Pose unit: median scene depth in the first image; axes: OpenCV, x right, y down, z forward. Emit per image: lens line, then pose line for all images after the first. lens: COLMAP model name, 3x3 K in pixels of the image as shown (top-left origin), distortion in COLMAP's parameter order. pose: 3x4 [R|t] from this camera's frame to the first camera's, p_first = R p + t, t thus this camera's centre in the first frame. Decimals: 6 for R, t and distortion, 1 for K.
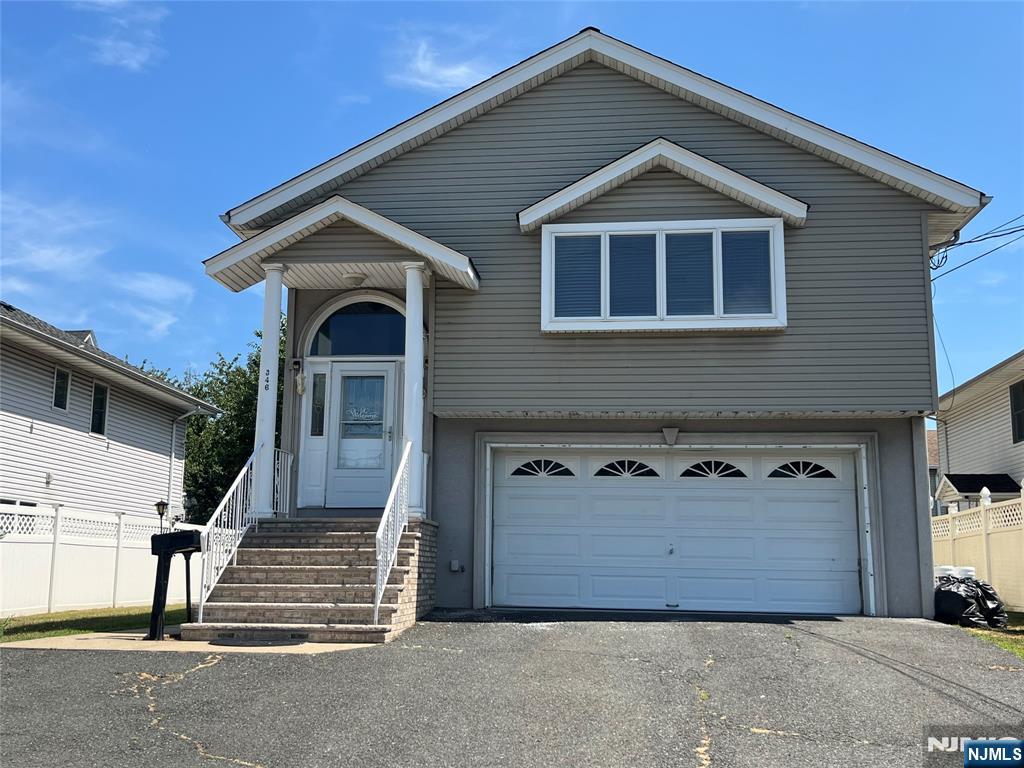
lens RADIAL K [[1023.2, 0, 514.0], [0, 1023.2, 388.1], [0, 0, 1]] dist [0.060555, 0.000000]
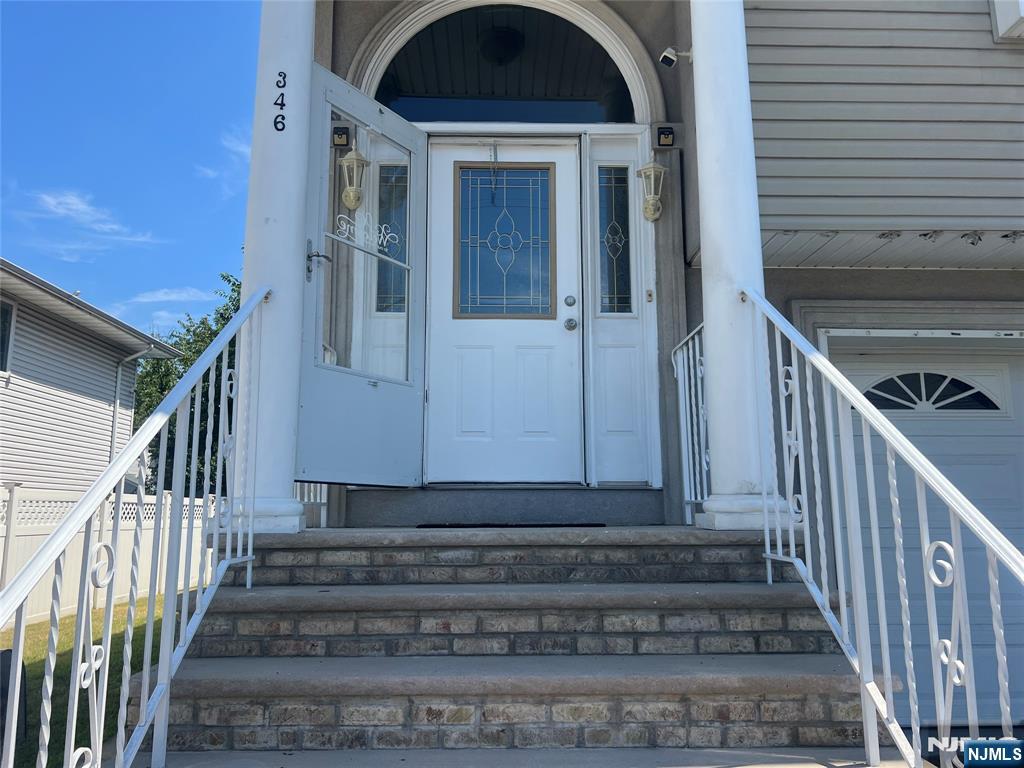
lens RADIAL K [[776.3, 0, 507.5], [0, 776.3, 381.5], [0, 0, 1]] dist [0.063422, -0.078259]
pose [[0.994477, 0.004255, 0.104870, -0.187708], [-0.005464, 0.999922, 0.011245, 0.074350], [-0.104814, -0.011756, 0.994422, 0.720405]]
